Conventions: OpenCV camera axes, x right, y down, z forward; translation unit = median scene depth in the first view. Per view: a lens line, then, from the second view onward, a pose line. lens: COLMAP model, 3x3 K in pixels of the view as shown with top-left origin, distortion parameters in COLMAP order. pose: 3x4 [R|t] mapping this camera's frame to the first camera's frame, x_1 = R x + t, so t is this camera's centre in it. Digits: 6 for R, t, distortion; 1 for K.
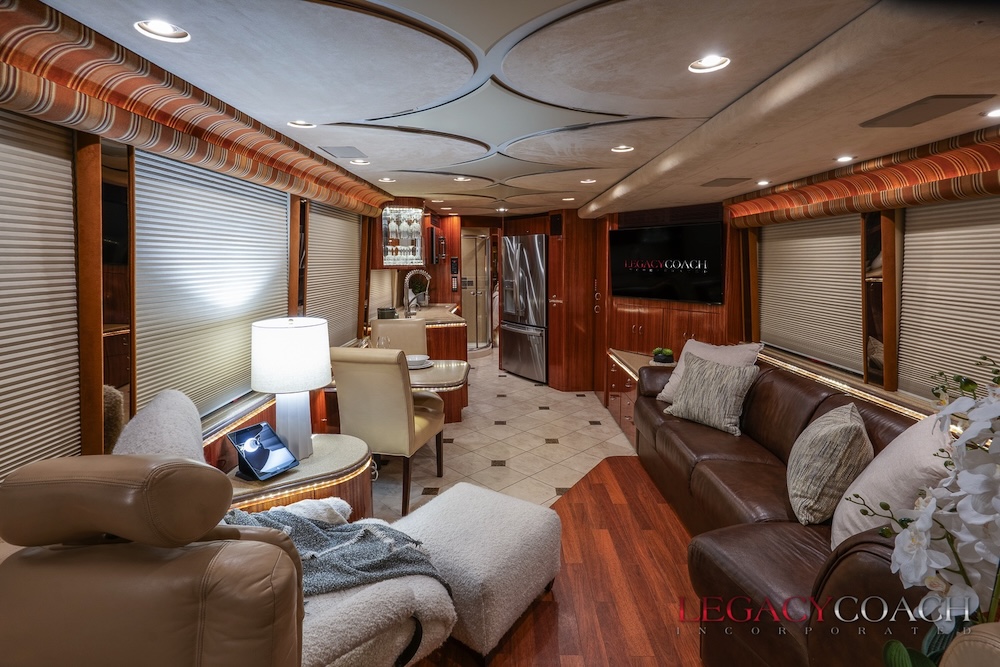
lens RADIAL K [[456.3, 0, 500.0], [0, 456.3, 331.2], [0, 0, 1]] dist [0.000382, 0.001695]
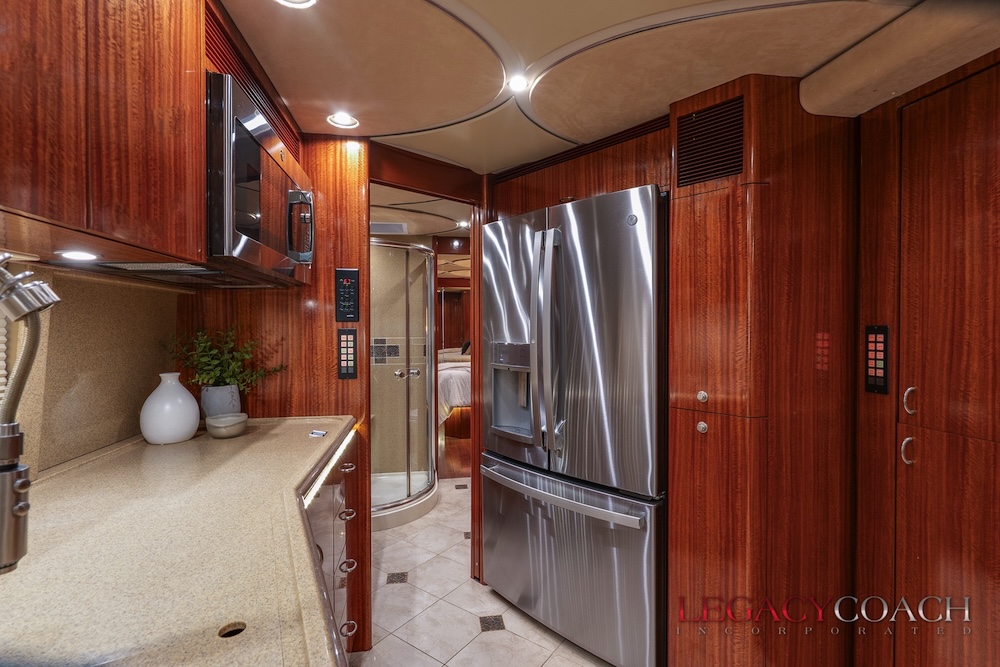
lens RADIAL K [[456.3, 0, 500.0], [0, 456.3, 331.2], [0, 0, 1]] dist [0.000382, 0.001695]
pose [[0.984799, -0.003124, 0.173667, -0.056628], [0.028411, 0.989270, -0.143310, -0.080033], [-0.171356, 0.146066, 0.974321, 0.763121]]
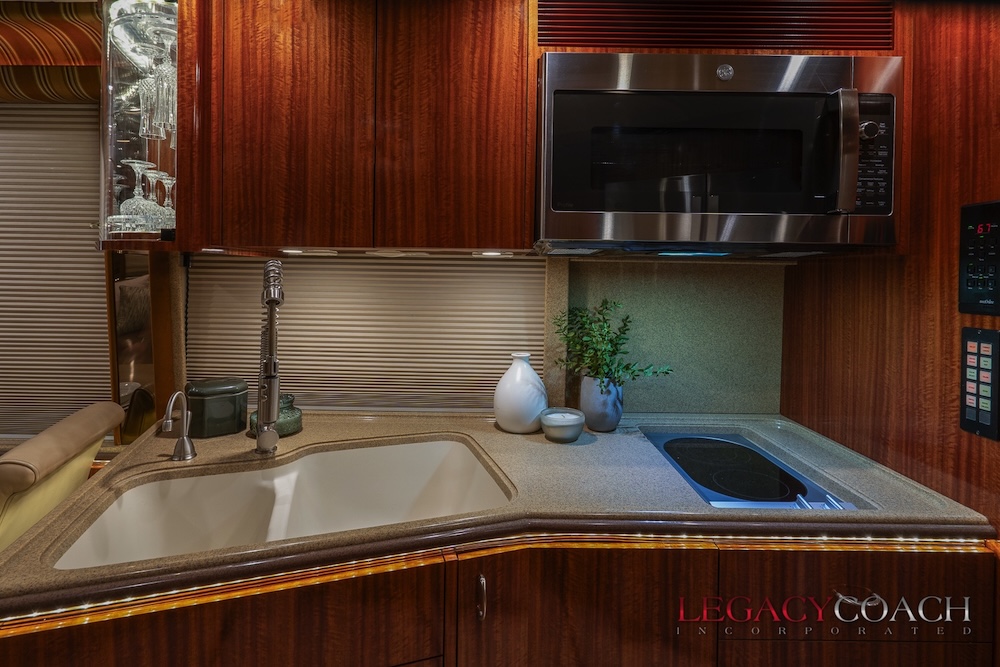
lens RADIAL K [[481.1, 0, 500.2], [0, 481.1, 279.6], [0, 0, 1]] dist [-0.001918, -0.000106]
pose [[0.018260, 0.010692, -0.999776, 0.062573], [-0.172058, 0.985059, 0.007392, -0.125682], [0.984918, 0.171884, 0.019827, 0.951471]]
